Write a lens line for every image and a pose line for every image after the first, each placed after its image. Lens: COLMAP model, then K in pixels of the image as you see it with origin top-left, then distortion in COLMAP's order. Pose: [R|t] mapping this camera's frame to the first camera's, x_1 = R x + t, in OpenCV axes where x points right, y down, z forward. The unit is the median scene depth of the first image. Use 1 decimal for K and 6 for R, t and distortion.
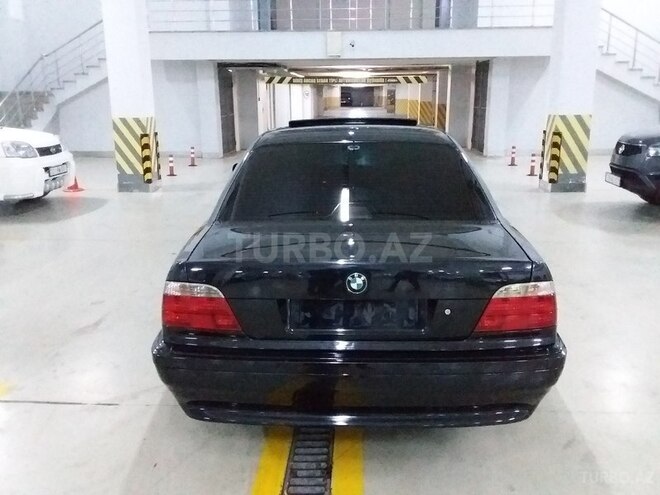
lens RADIAL K [[599.0, 0, 326.4], [0, 599.0, 244.4], [0, 0, 1]] dist [0.091962, -0.184269]
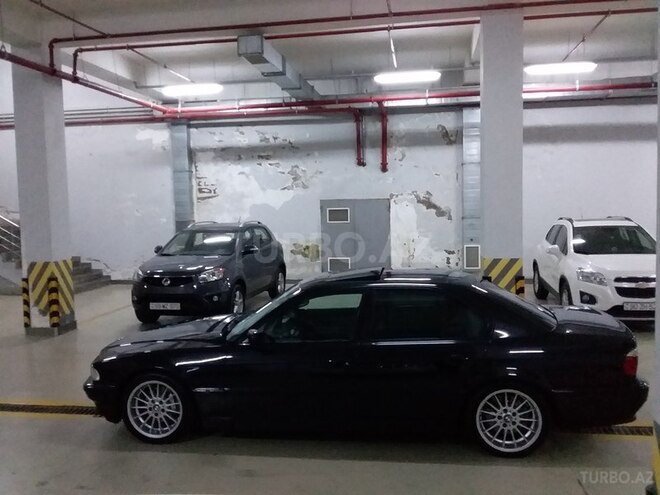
lens RADIAL K [[592.5, 0, 330.0], [0, 592.5, 247.5], [0, 0, 1]] dist [0.078212, -0.184326]
pose [[0.111263, -0.065961, 0.991600, -0.357638], [0.262707, 0.964253, 0.034665, -0.091895], [-0.958439, 0.256643, 0.124614, 0.256704]]
